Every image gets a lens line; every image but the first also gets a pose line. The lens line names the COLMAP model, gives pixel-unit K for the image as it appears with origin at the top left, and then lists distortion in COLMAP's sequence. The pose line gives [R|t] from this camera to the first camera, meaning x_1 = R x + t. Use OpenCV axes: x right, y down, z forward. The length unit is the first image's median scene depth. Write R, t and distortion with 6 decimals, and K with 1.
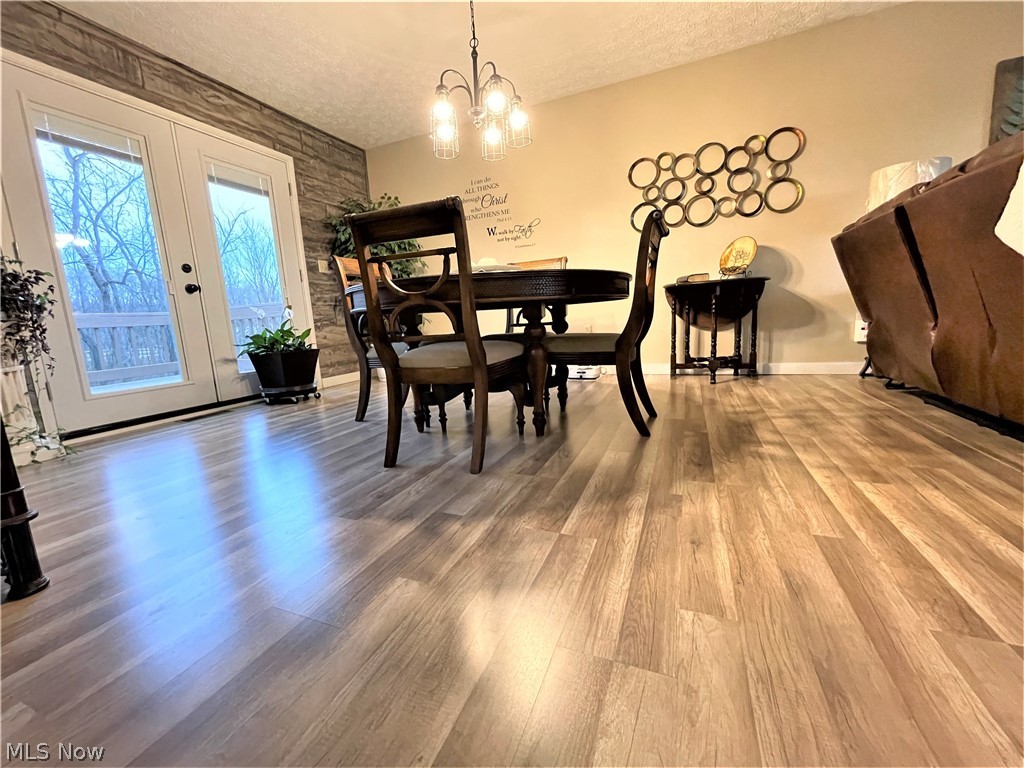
lens RADIAL K [[416.7, 0, 514.4], [0, 416.7, 382.6], [0, 0, 1]] dist [0.001880, 0.000547]
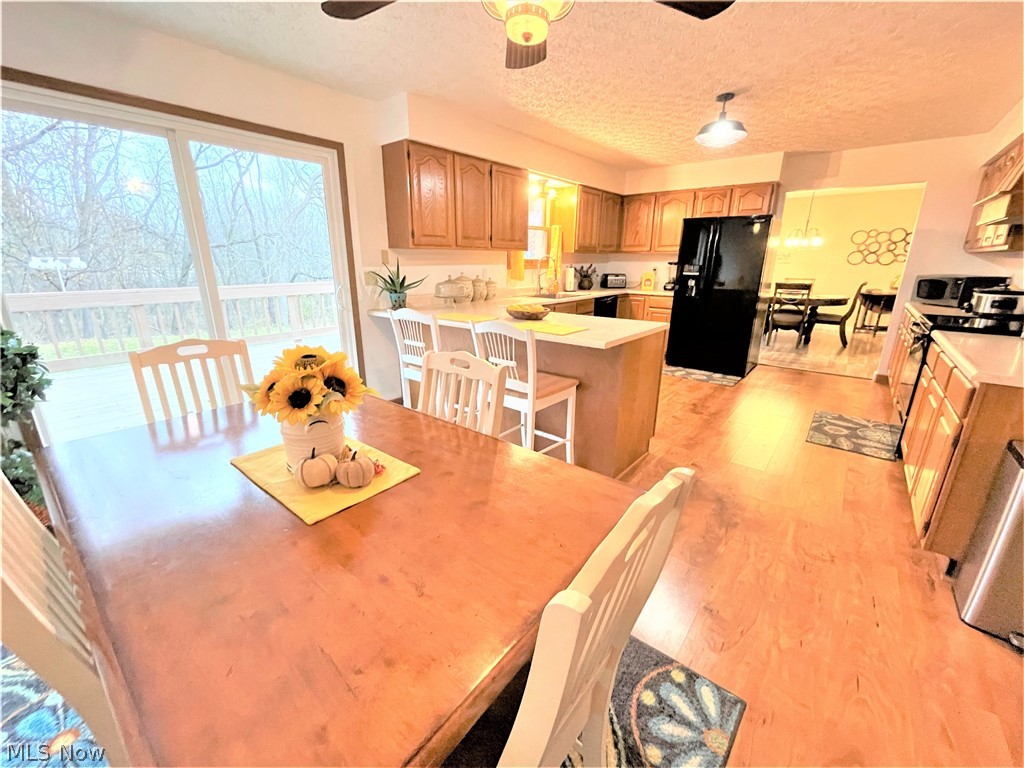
lens RADIAL K [[416.7, 0, 509.2], [0, 416.7, 384.6], [0, 0, 1]] dist [0.001880, 0.000547]
pose [[0.953971, 0.145012, -0.262510, -0.765328], [-0.105223, 0.981523, 0.159814, 0.097255], [0.280835, -0.124836, 0.951603, -1.713238]]
